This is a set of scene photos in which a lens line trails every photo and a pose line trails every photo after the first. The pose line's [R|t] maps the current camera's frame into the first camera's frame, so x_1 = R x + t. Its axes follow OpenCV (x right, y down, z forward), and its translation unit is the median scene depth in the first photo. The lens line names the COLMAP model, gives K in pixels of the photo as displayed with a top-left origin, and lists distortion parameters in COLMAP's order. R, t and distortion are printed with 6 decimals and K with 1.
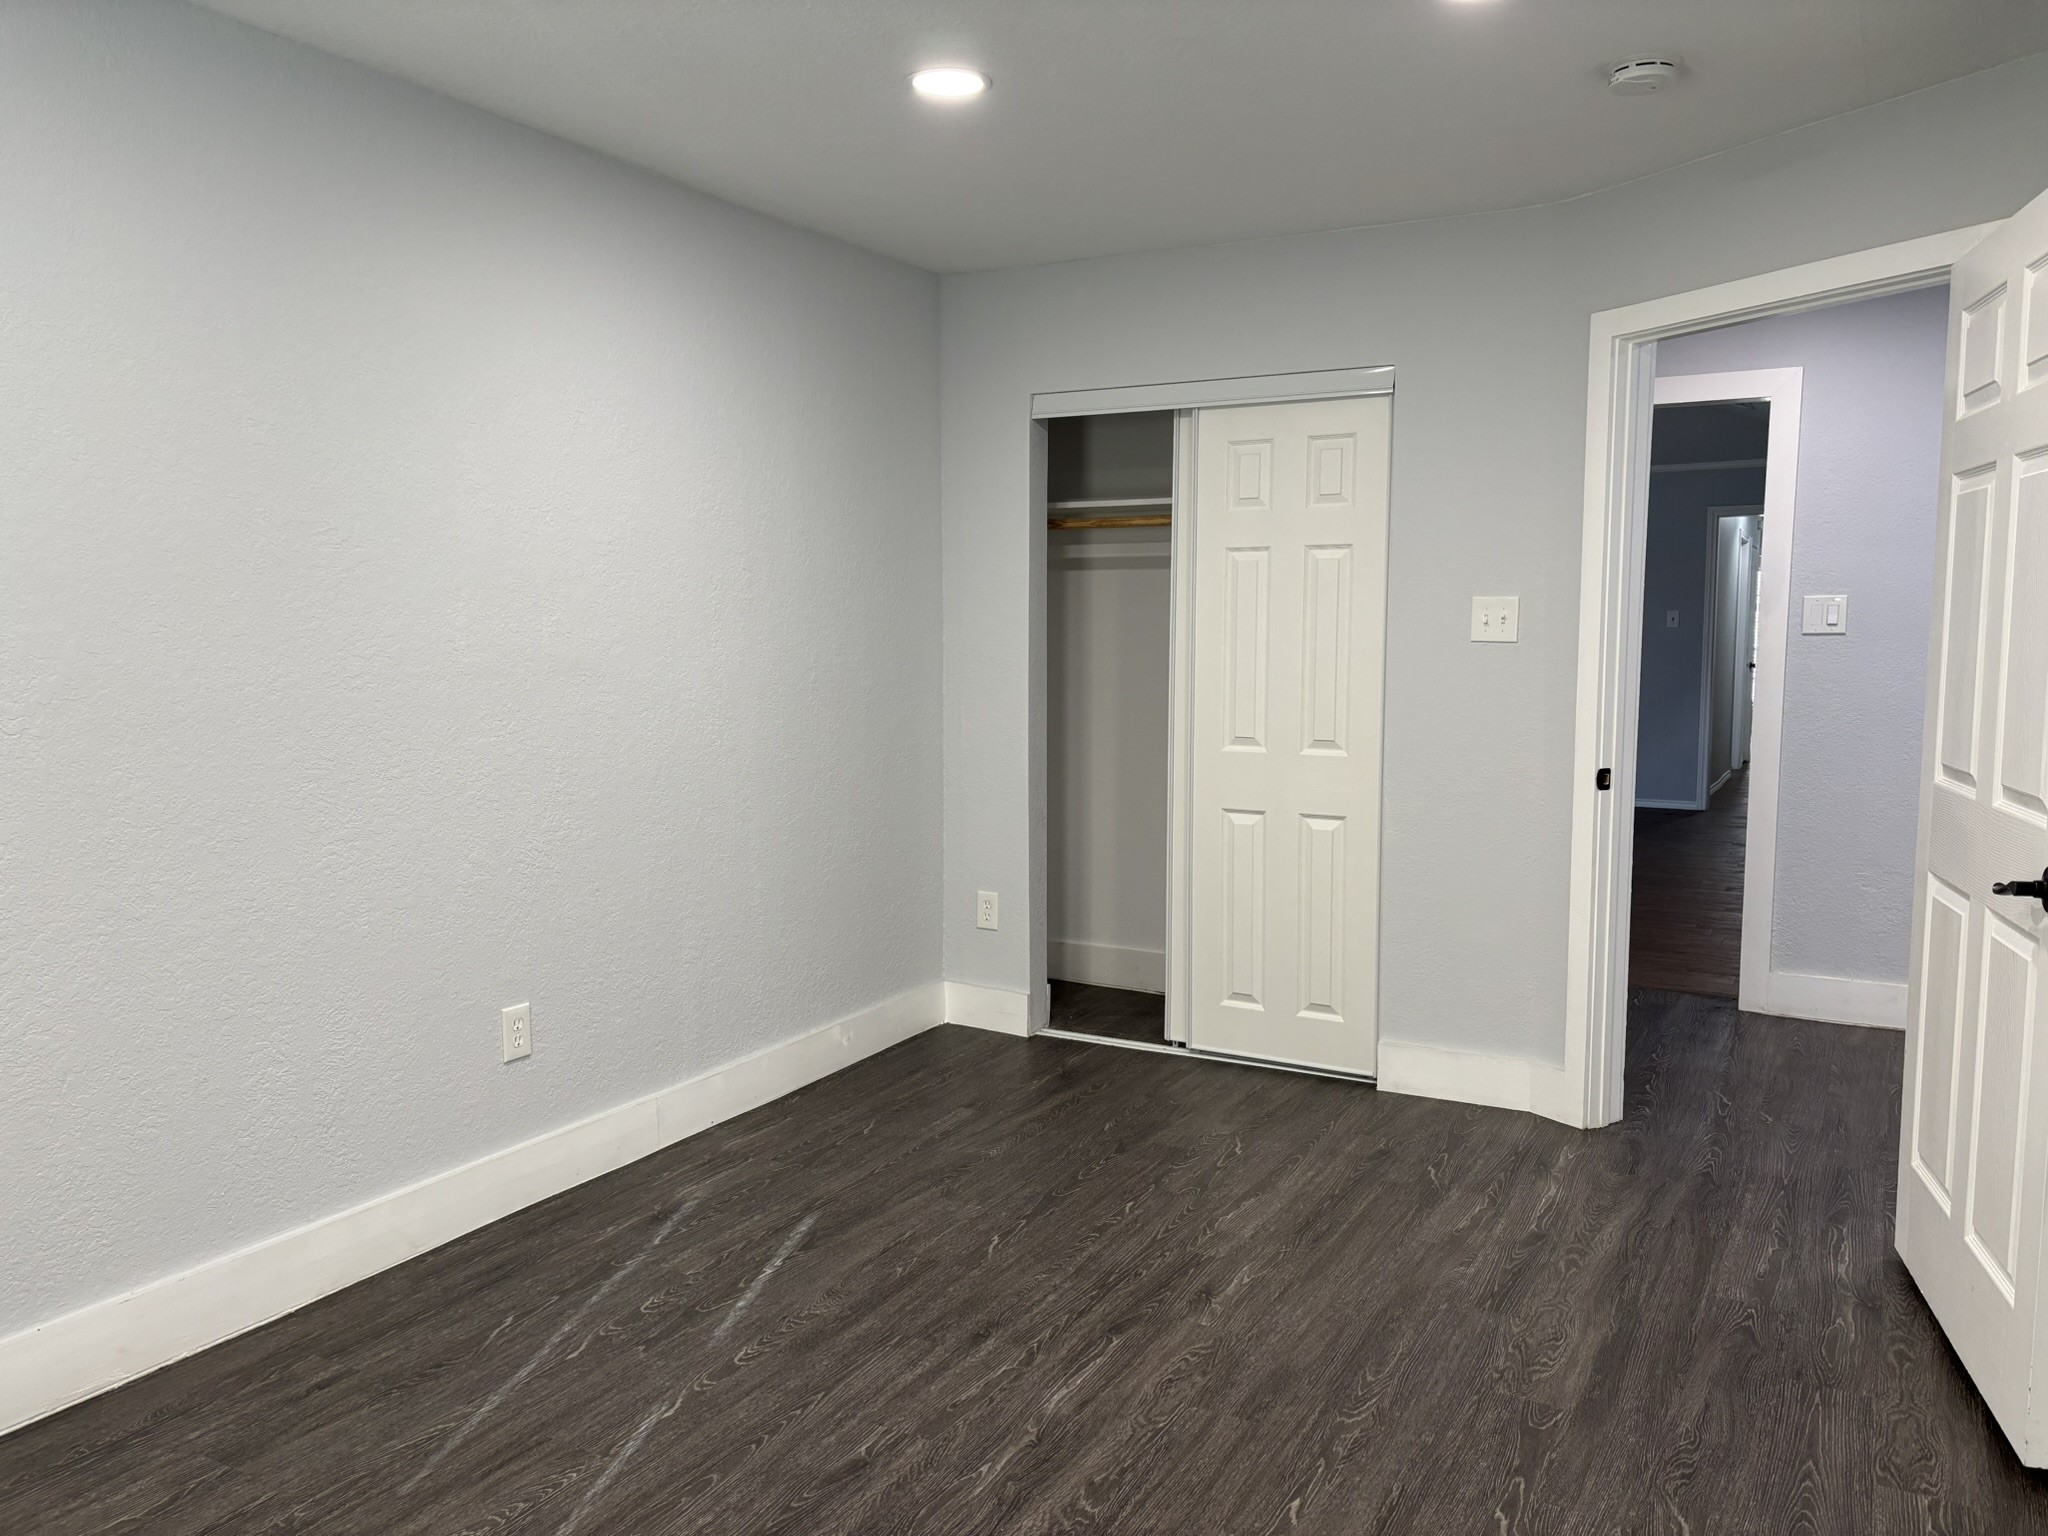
lens RADIAL K [[1547.7, 0, 1025.5], [0, 1547.7, 768.6], [0, 0, 1]] dist [0.056610, -0.063782]
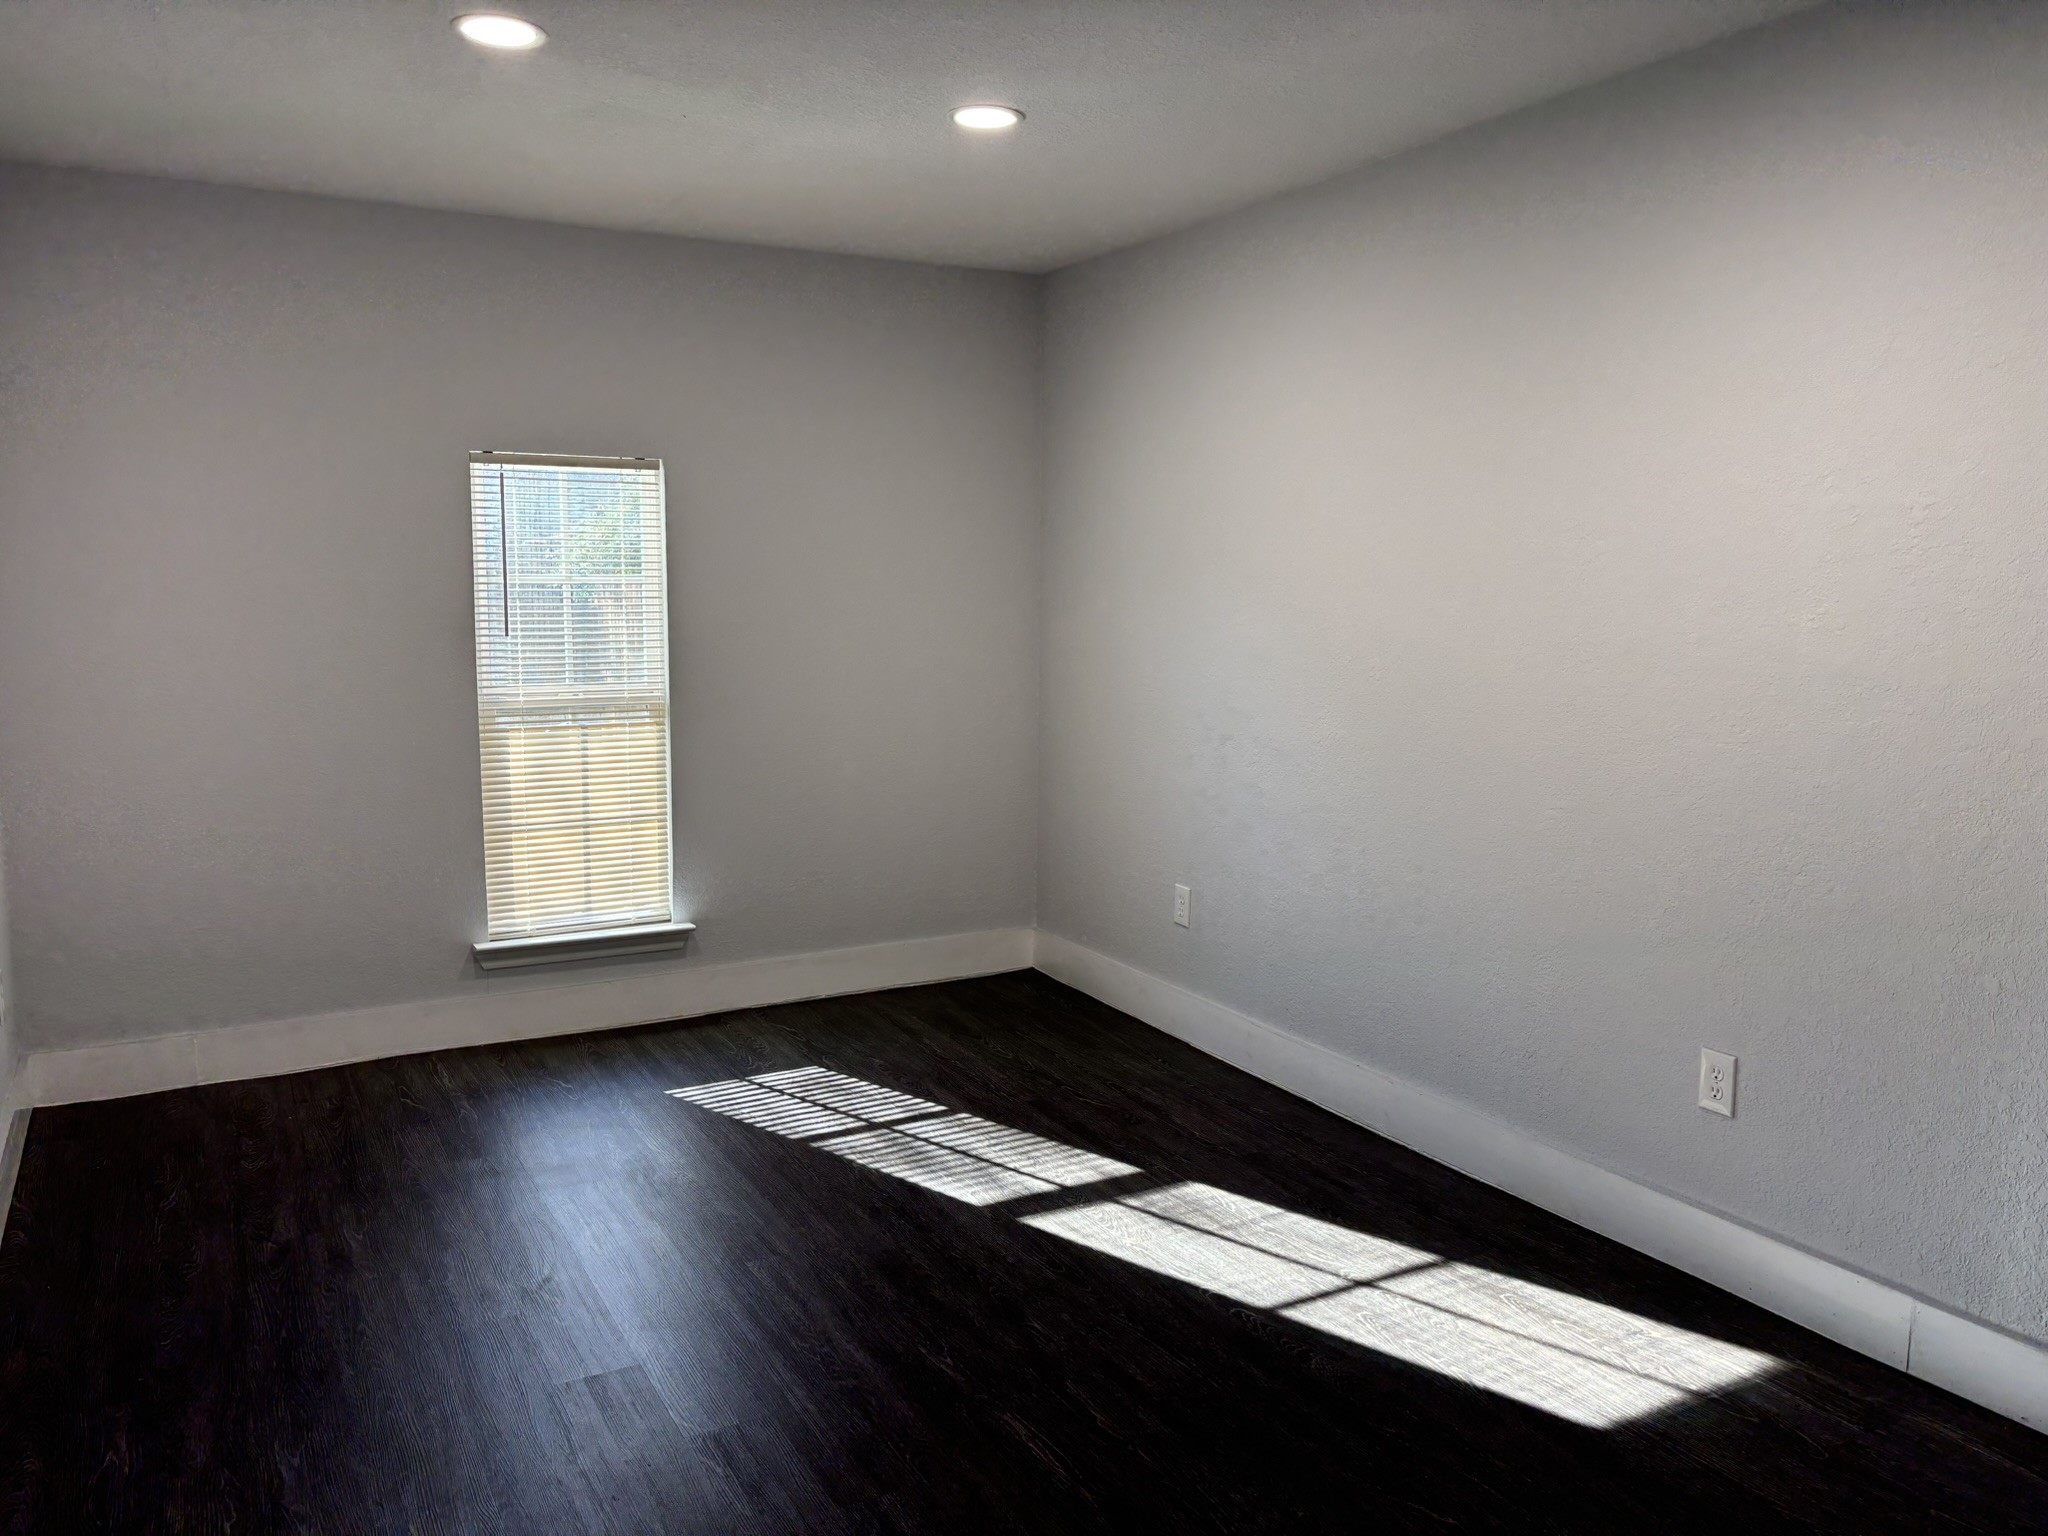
lens RADIAL K [[1547.7, 0, 1025.6], [0, 1547.7, 767.5], [0, 0, 1]] dist [0.056610, -0.063782]
pose [[-0.509919, 0.109710, -0.853198, 0.772243], [-0.088484, 0.979883, 0.178883, -0.163246], [0.855659, 0.166710, -0.489954, 1.366063]]
